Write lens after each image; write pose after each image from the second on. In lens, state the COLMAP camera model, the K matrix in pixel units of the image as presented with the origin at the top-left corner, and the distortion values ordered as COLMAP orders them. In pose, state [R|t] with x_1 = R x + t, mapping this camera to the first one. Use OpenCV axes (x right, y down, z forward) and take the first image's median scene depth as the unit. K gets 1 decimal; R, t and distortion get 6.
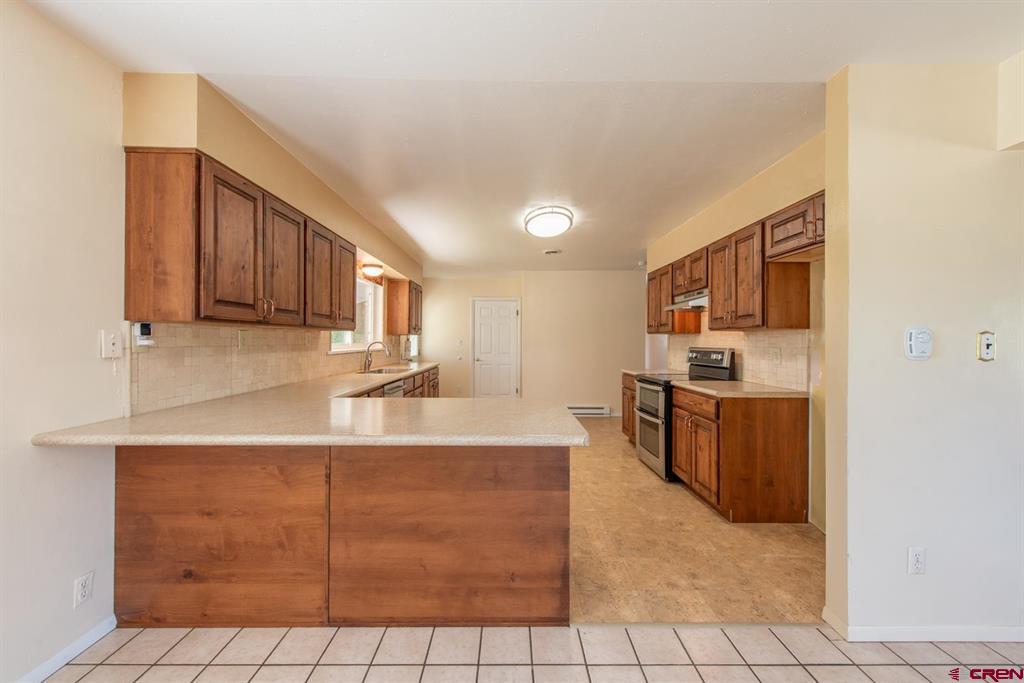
lens RADIAL K [[399.6, 0, 513.2], [0, 399.6, 340.3], [0, 0, 1]] dist [0.013219, -0.003471]
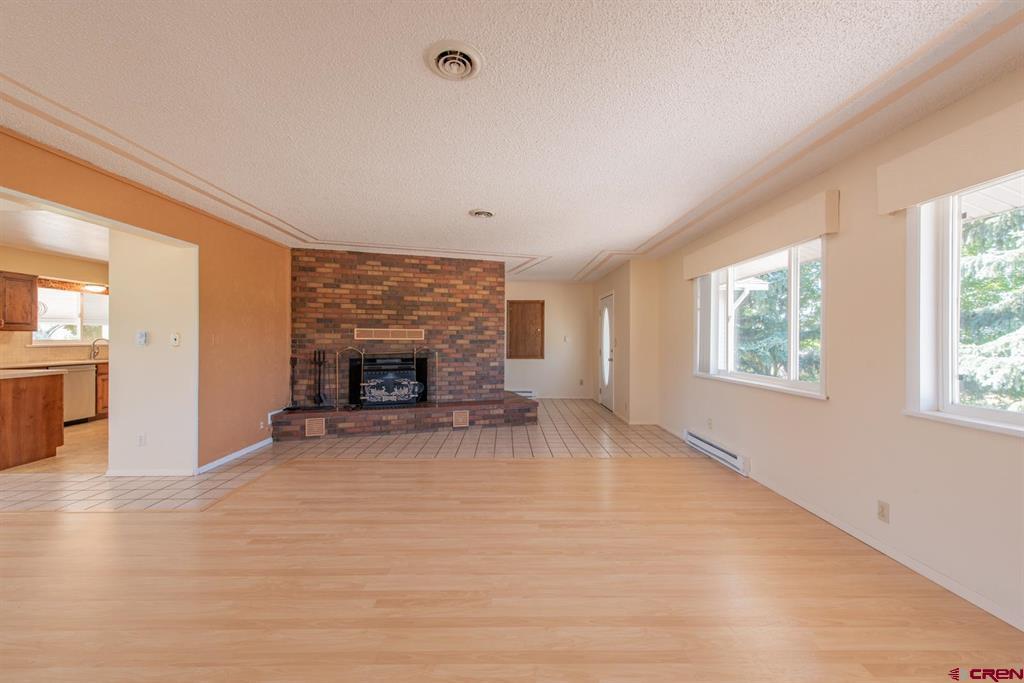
lens RADIAL K [[399.6, 0, 513.2], [0, 399.6, 340.3], [0, 0, 1]] dist [0.013219, -0.003471]
pose [[0.999896, -0.001895, 0.014271, 2.059903], [0.001810, 0.999981, 0.005975, 0.006622], [-0.014282, -0.005948, 0.999880, -0.823091]]
